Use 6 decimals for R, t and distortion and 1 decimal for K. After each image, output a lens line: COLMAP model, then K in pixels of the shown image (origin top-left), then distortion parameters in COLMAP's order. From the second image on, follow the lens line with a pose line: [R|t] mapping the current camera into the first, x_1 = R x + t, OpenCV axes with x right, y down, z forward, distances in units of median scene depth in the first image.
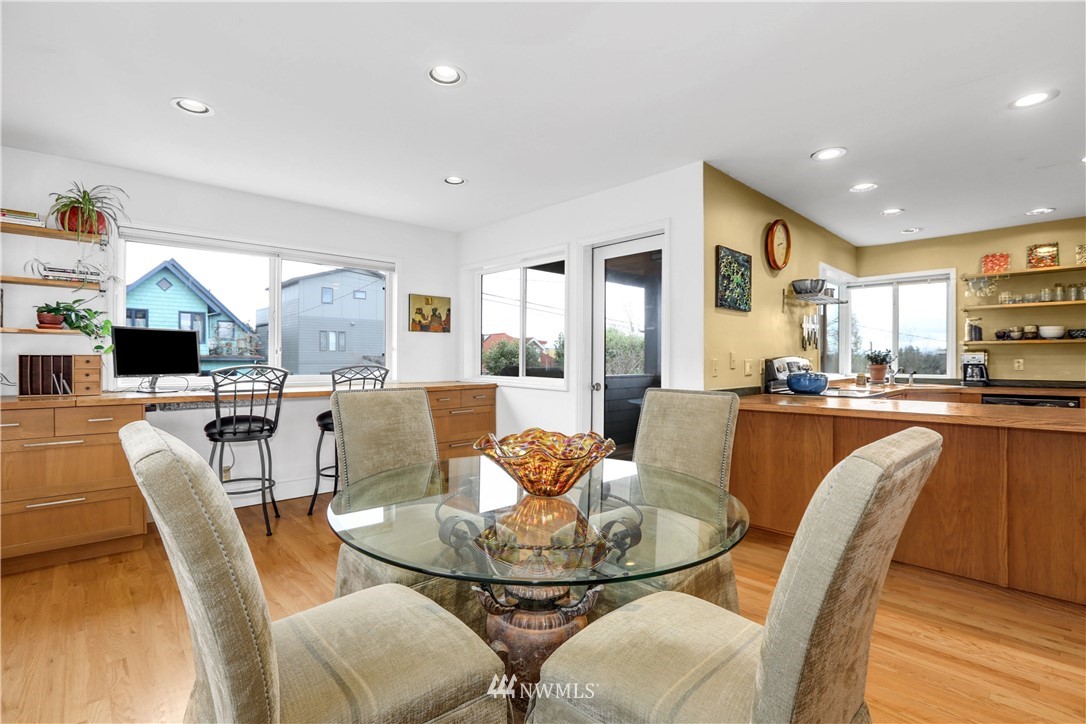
lens RADIAL K [[501.2, 0, 532.4], [0, 501.2, 364.9], [0, 0, 1]] dist [-0.028212, 0.003342]
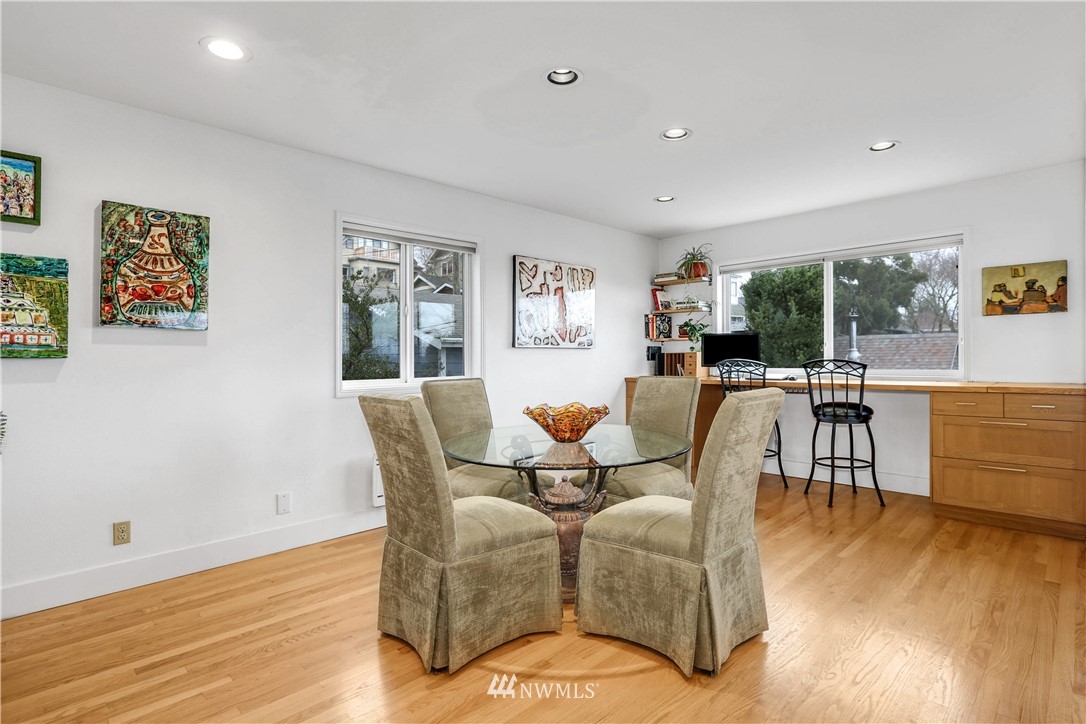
lens RADIAL K [[553.2, 0, 565.1], [0, 553.2, 350.9], [0, 0, 1]] dist [0.002106, 0.000347]
pose [[0.061754, -0.005083, -0.998078, 0.732180], [0.006397, 0.999969, -0.004697, -0.015819], [0.998071, -0.006095, 0.061784, 0.370037]]
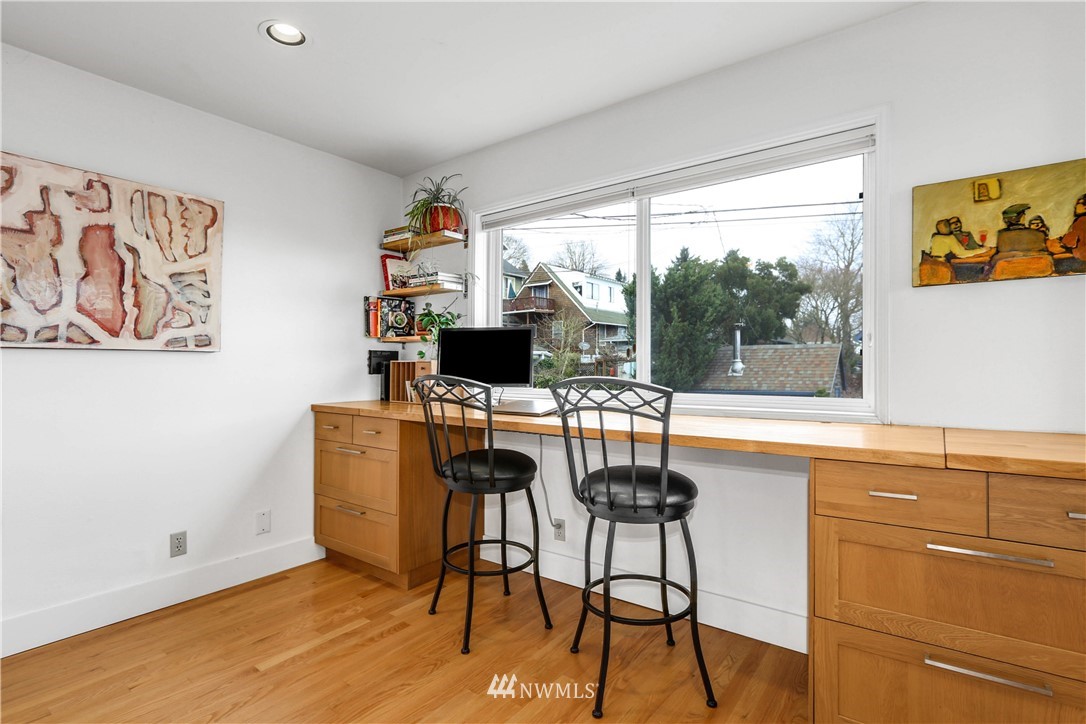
lens RADIAL K [[542.3, 0, 542.0], [0, 542.3, 361.9], [0, 0, 1]] dist [-0.009330, 0.002254]
pose [[0.178757, -0.001394, -0.983892, 0.129751], [0.000882, 0.999999, -0.001257, -0.013761], [0.983893, -0.000643, 0.178758, 0.826096]]
